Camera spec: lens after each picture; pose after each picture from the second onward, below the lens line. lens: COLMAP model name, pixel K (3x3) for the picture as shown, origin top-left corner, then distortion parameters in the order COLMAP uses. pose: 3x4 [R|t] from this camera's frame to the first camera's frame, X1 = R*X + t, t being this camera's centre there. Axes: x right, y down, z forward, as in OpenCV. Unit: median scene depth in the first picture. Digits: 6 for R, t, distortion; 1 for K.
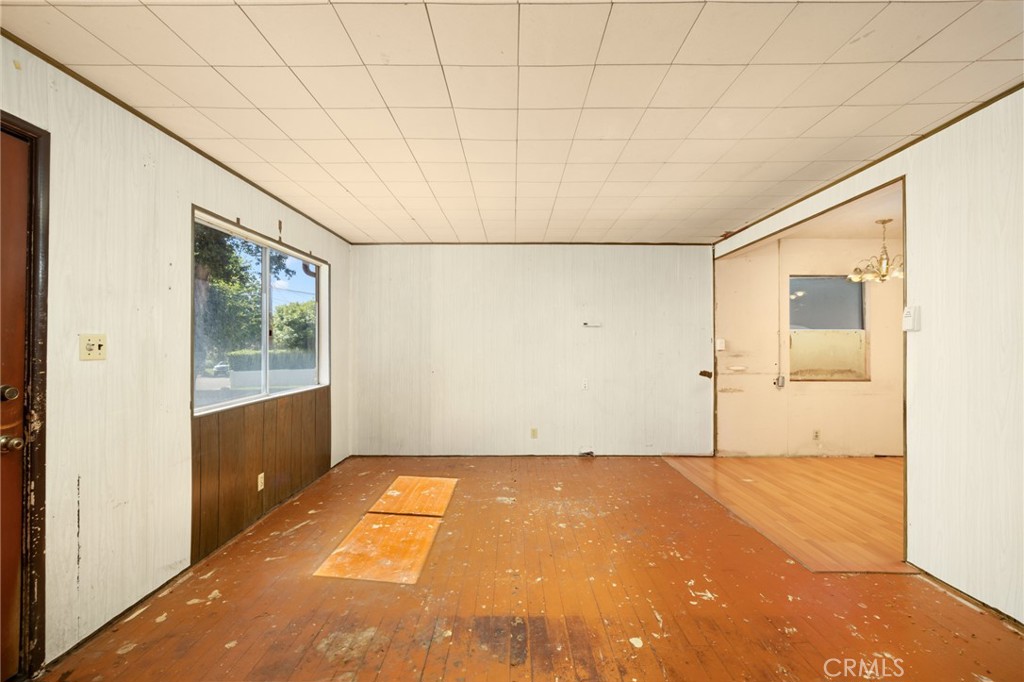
lens RADIAL K [[425.7, 0, 514.8], [0, 425.7, 342.1], [0, 0, 1]] dist [-0.002274, -0.000133]
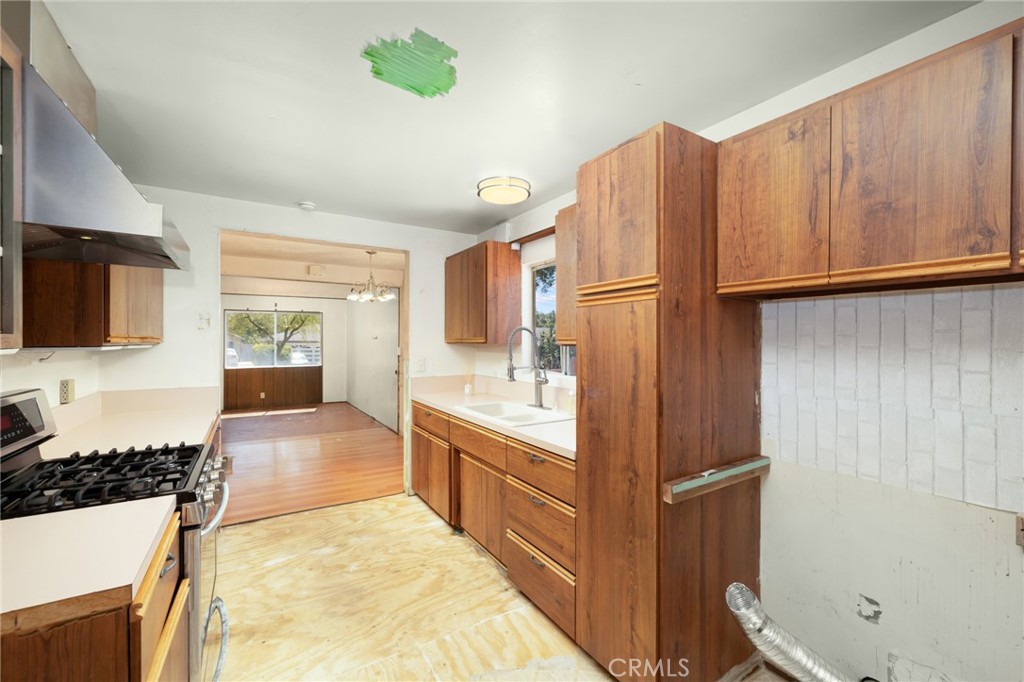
lens RADIAL K [[429.6, 0, 515.0], [0, 429.6, 342.0], [0, 0, 1]] dist [-0.000378, -0.000101]
pose [[0.522462, -0.000150, -0.852663, 2.497715], [0.006118, 0.999975, 0.003572, -0.032541], [0.852641, -0.007083, 0.522450, 0.830382]]
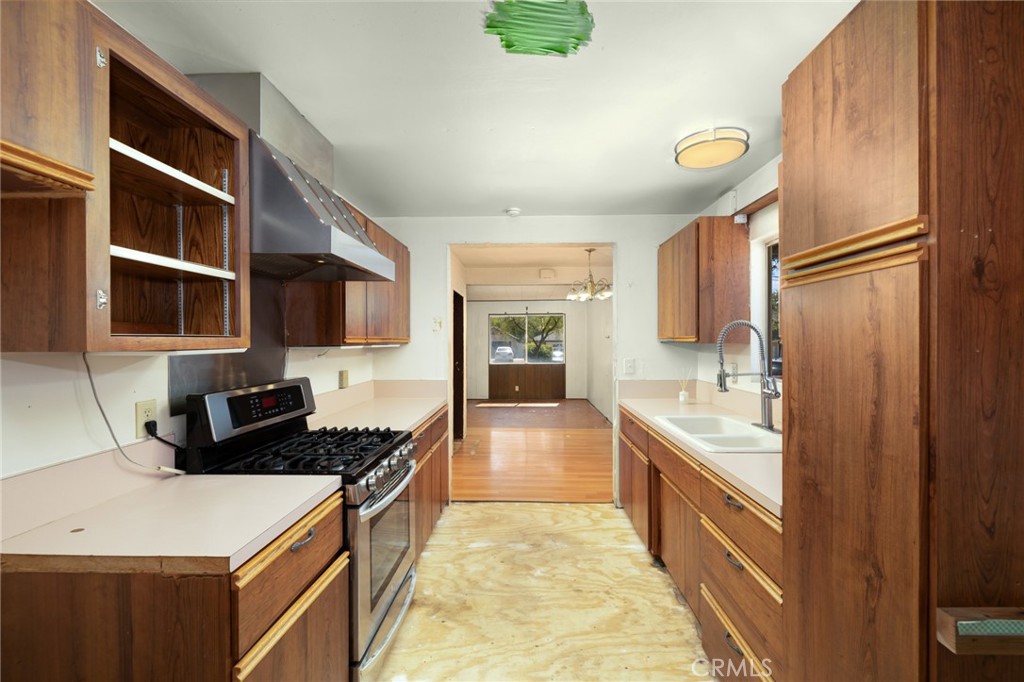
lens RADIAL K [[429.6, 0, 511.9], [0, 429.6, 342.0], [0, 0, 1]] dist [-0.000378, -0.000101]
pose [[-0.039757, 0.001508, -0.999208, 2.443584], [0.010655, 0.999943, 0.001085, -0.032424], [0.999153, -0.010604, -0.039770, 0.969999]]
